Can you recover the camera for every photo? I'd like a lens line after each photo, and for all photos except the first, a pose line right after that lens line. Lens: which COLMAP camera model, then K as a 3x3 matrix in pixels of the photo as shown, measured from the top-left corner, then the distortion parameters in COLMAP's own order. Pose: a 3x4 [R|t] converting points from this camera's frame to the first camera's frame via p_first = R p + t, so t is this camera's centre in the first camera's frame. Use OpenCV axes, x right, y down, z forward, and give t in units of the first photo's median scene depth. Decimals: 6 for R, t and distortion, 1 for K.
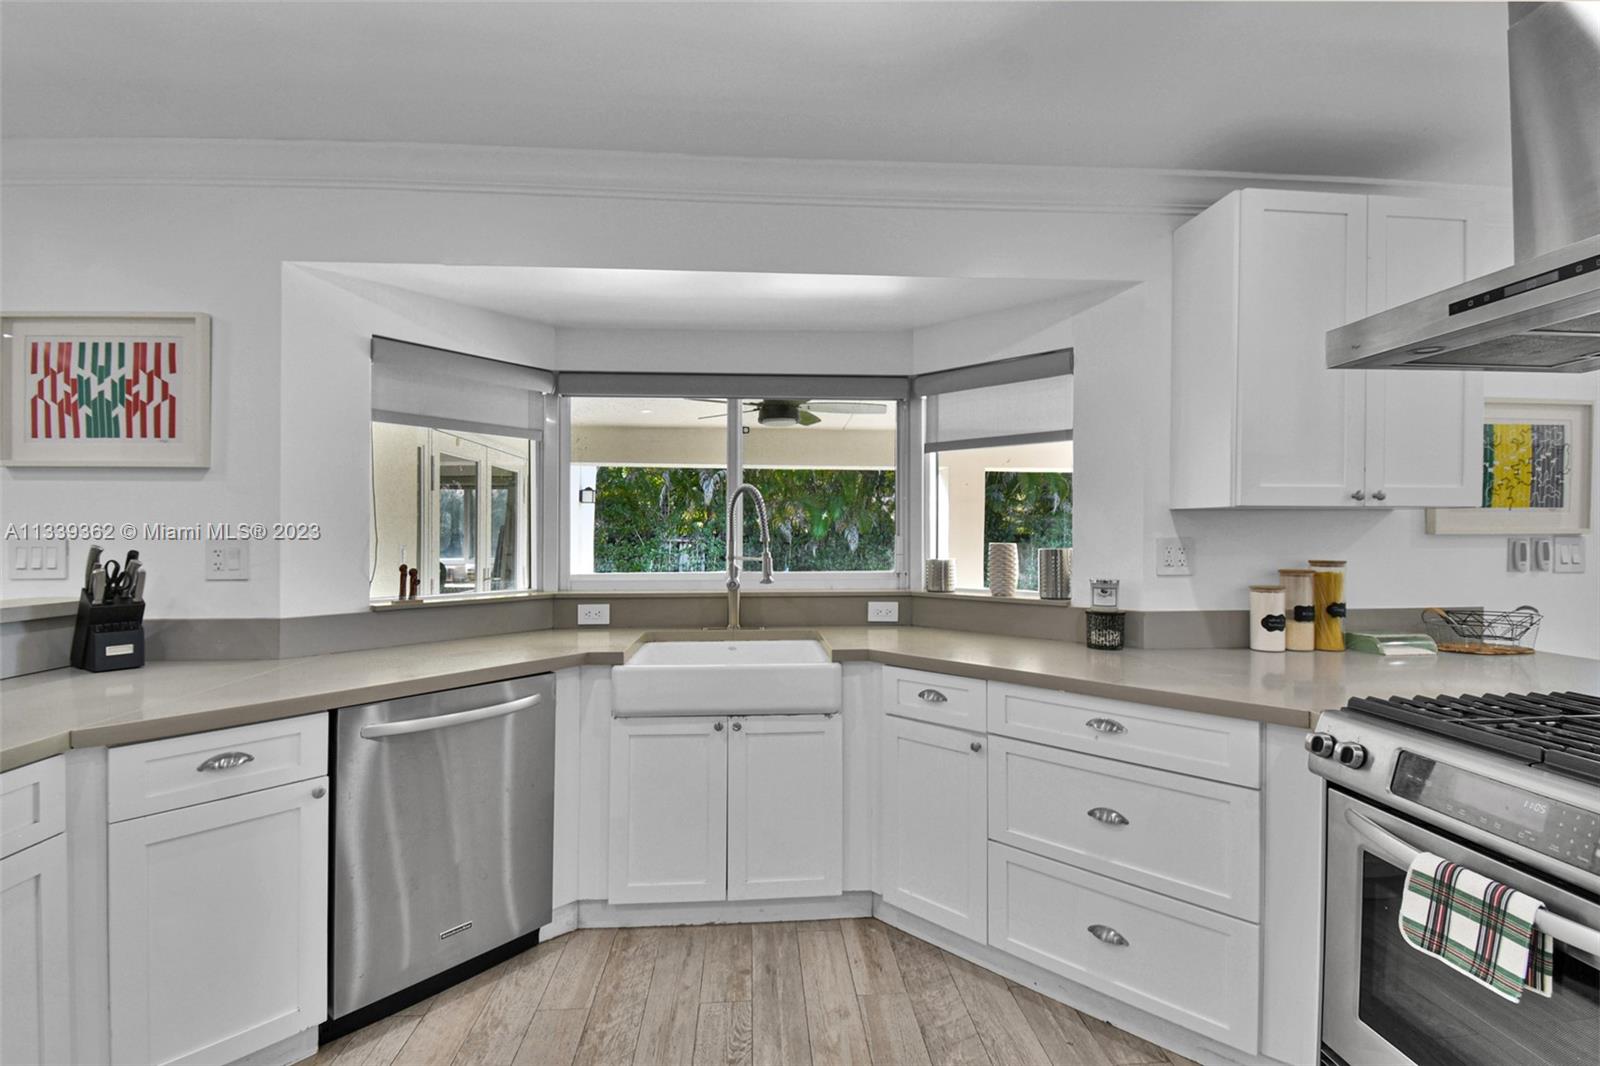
lens RADIAL K [[722.2, 0, 795.9], [0, 722.2, 524.3], [0, 0, 1]] dist [0.024076, -0.027628]
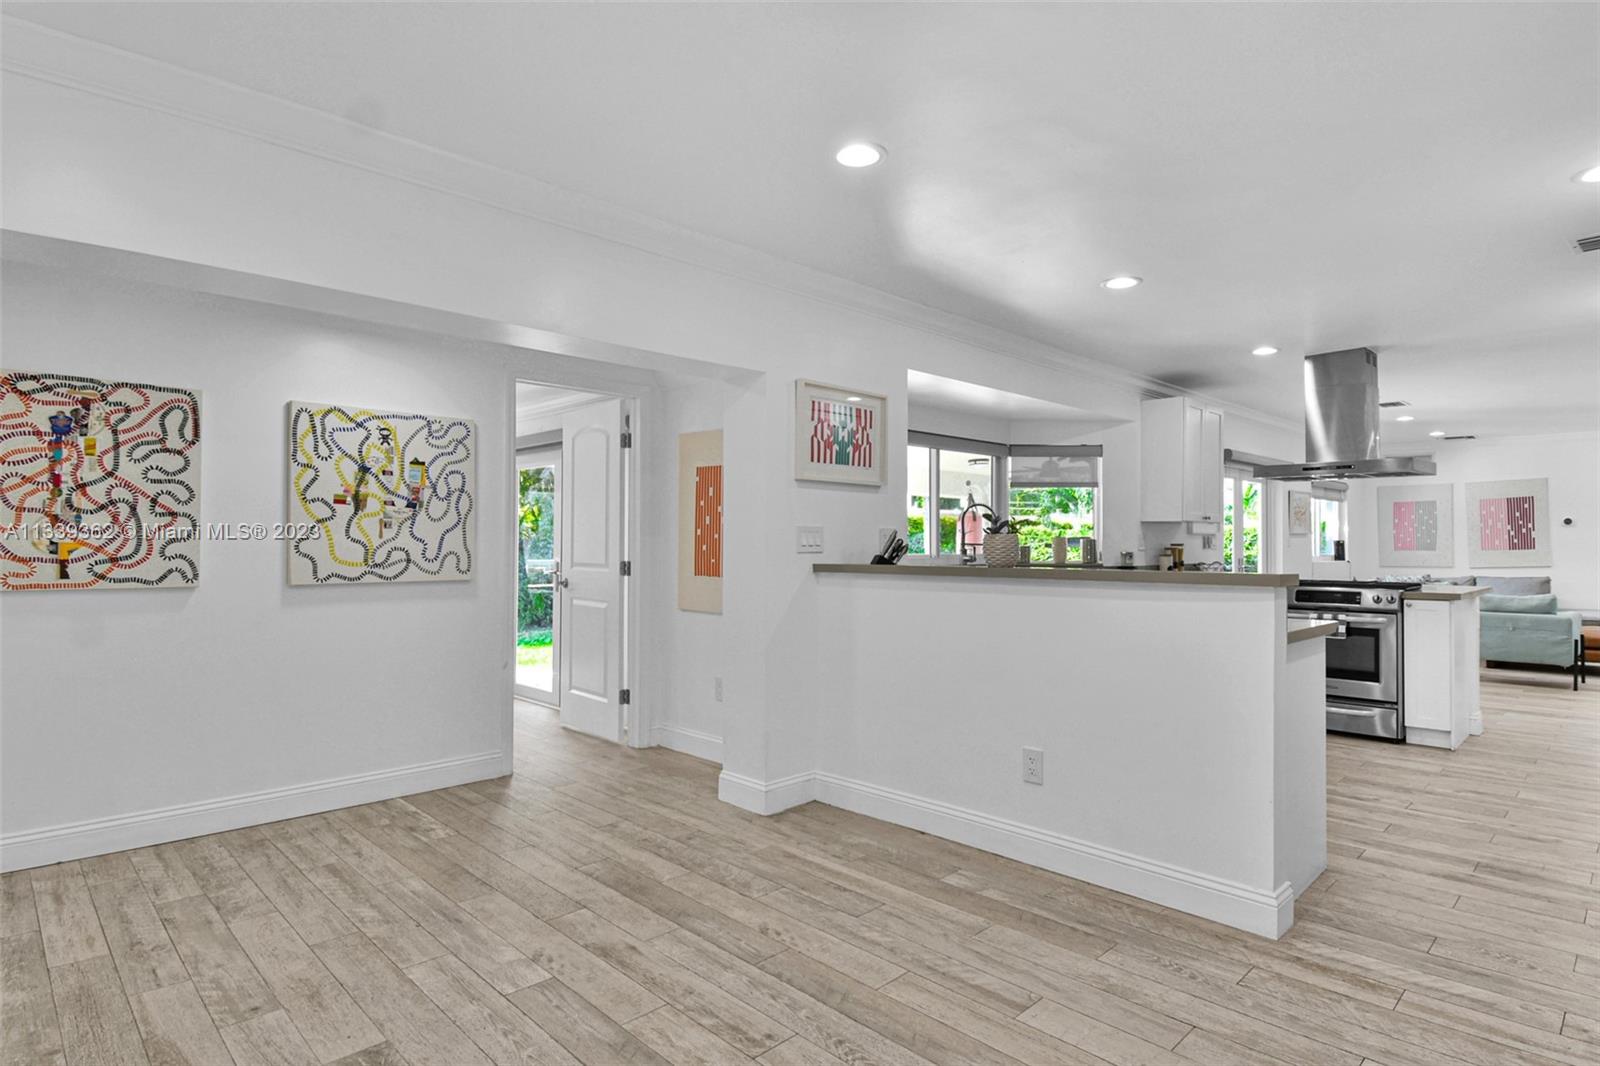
lens RADIAL K [[811.1, 0, 800.0], [0, 811.1, 533.0], [0, 0, 1]] dist [-0.026597, -0.001360]
pose [[0.784126, 0.012398, 0.620477, -2.114106], [-0.010940, 0.999921, -0.006155, 0.042826], [-0.620505, -0.001961, 0.784200, -0.351917]]
